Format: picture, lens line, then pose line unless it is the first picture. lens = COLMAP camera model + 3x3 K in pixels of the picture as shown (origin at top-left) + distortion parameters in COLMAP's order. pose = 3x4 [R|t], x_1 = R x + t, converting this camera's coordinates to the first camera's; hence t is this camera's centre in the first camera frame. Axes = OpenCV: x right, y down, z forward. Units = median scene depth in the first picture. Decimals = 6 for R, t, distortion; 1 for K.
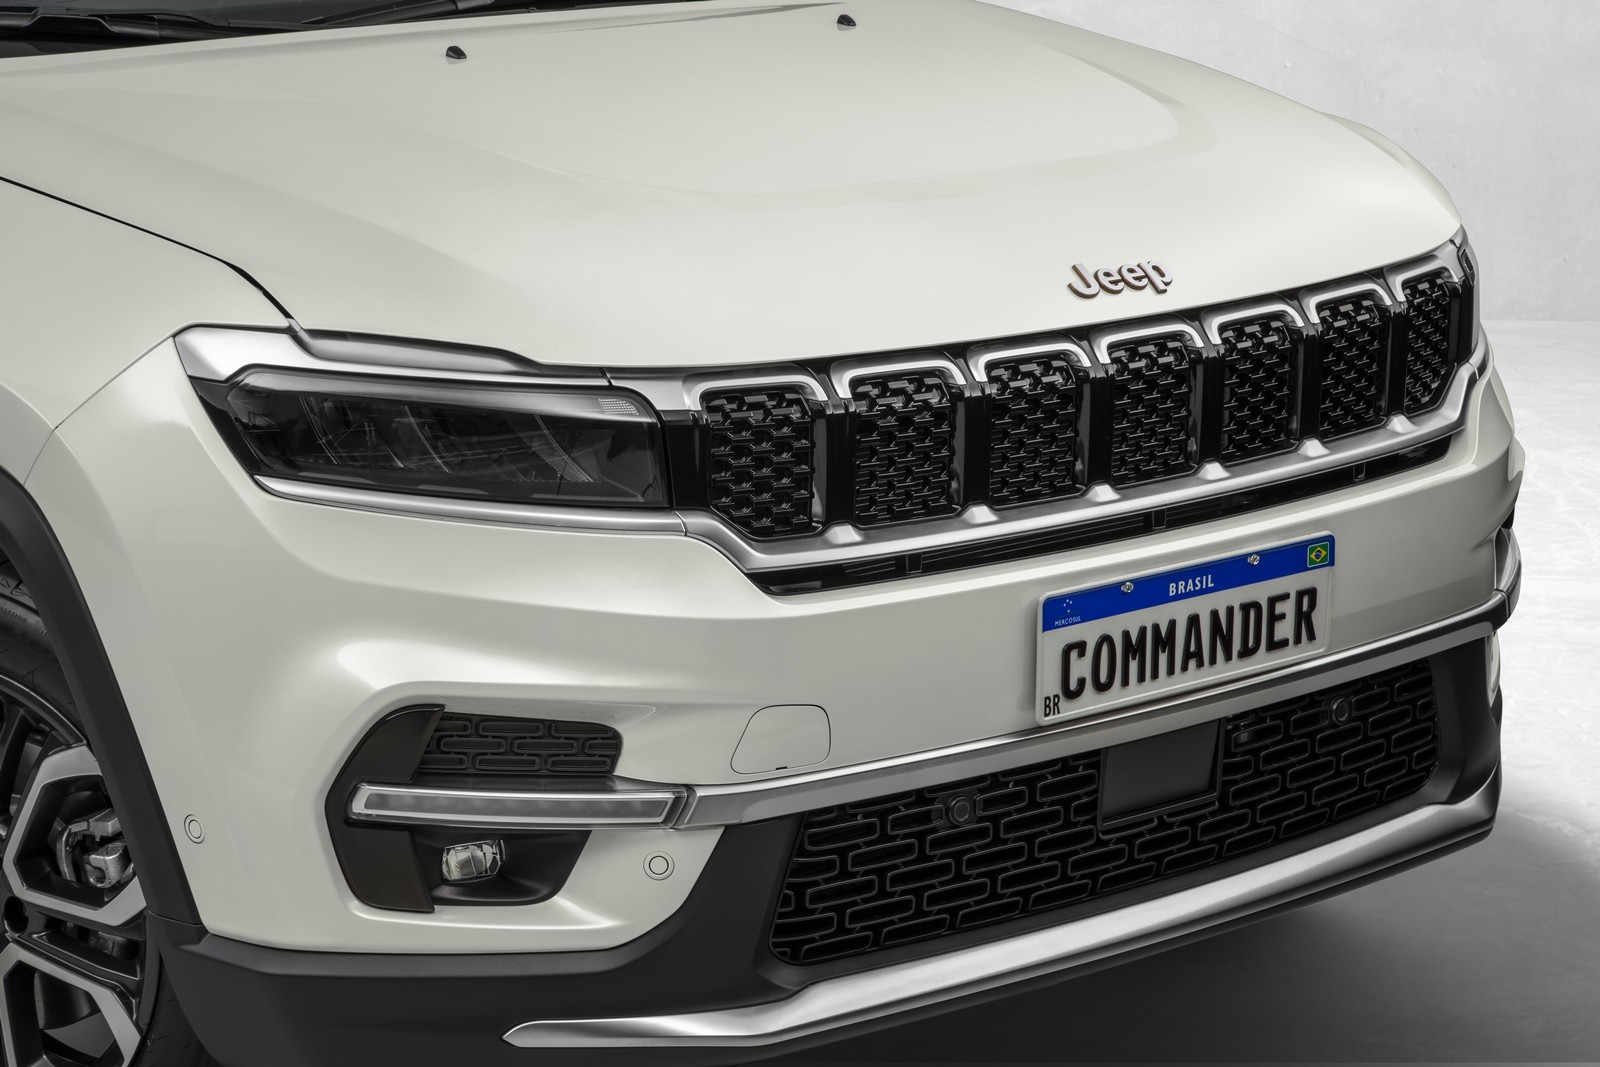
lens RADIAL K [[3699.3, 0, 800.0], [0, 3699.3, 533.5], [0, 0, 1]] dist [0.292260, -0.072626]
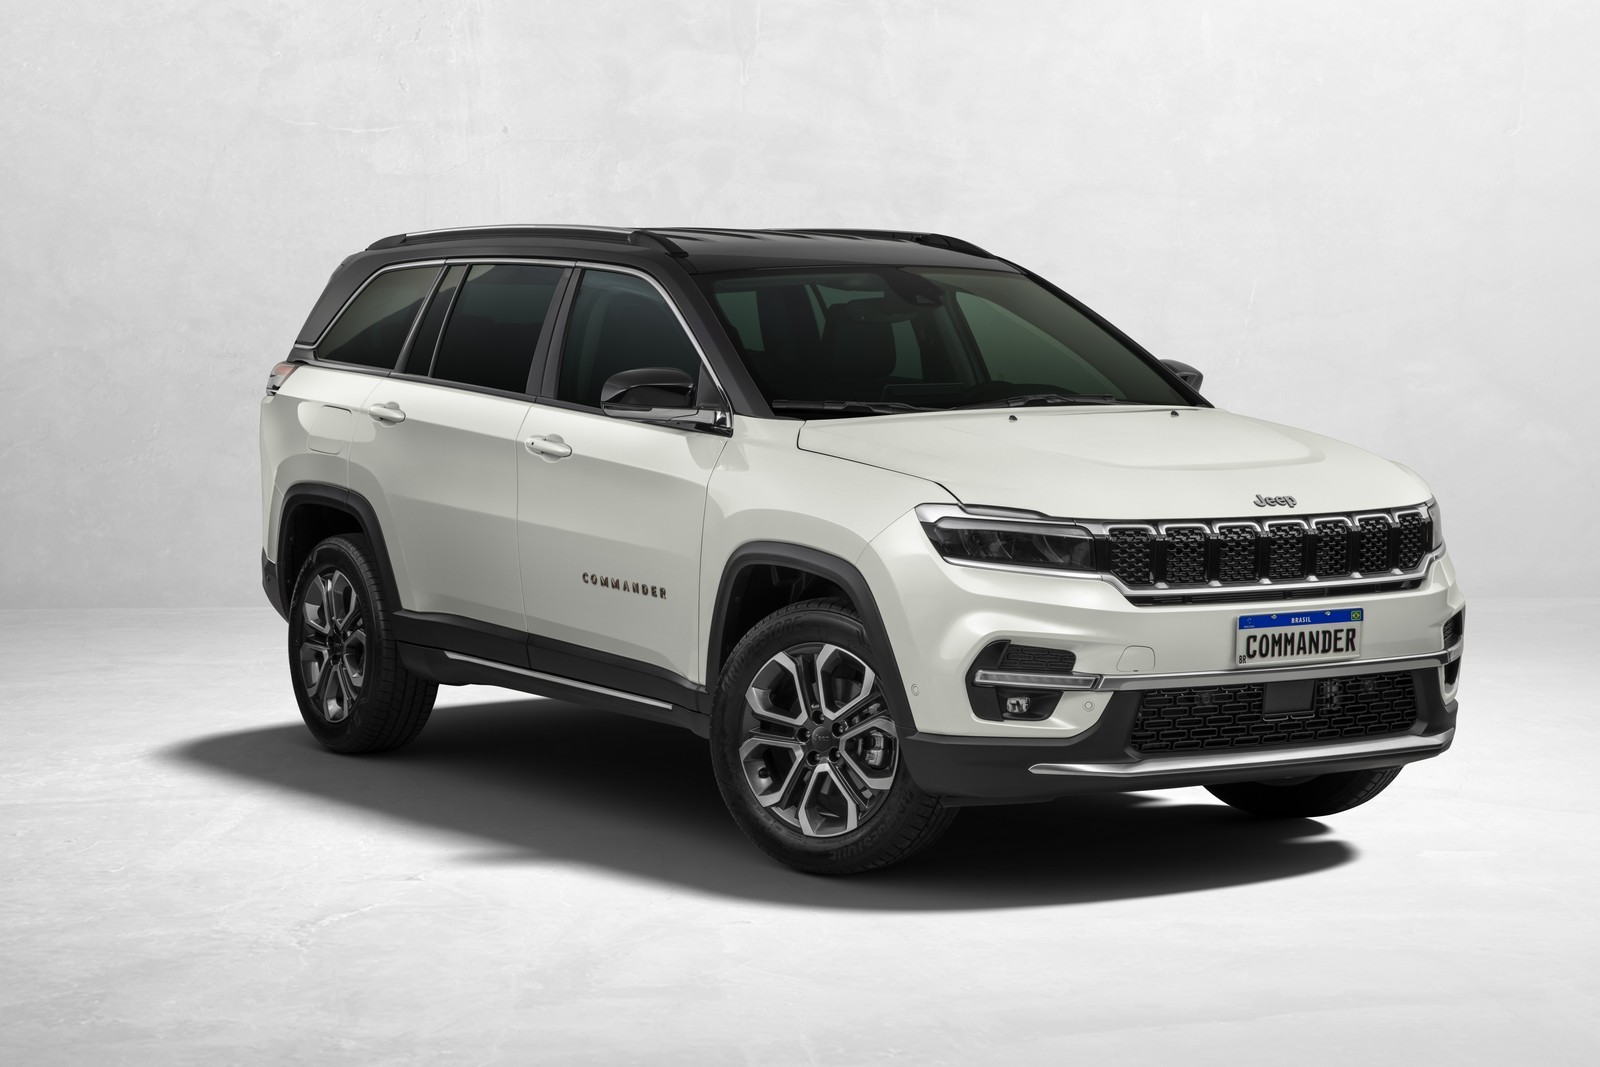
lens RADIAL K [[3547.6, 0, 800.0], [0, 3547.6, 533.5], [0, 0, 1]] dist [0.243566, 0.099769]
pose [[0.992523, 0.022846, -0.119899, 0.056769], [-0.040588, 0.988200, -0.147692, 0.335788], [0.115110, 0.151454, 0.981739, -1.476563]]
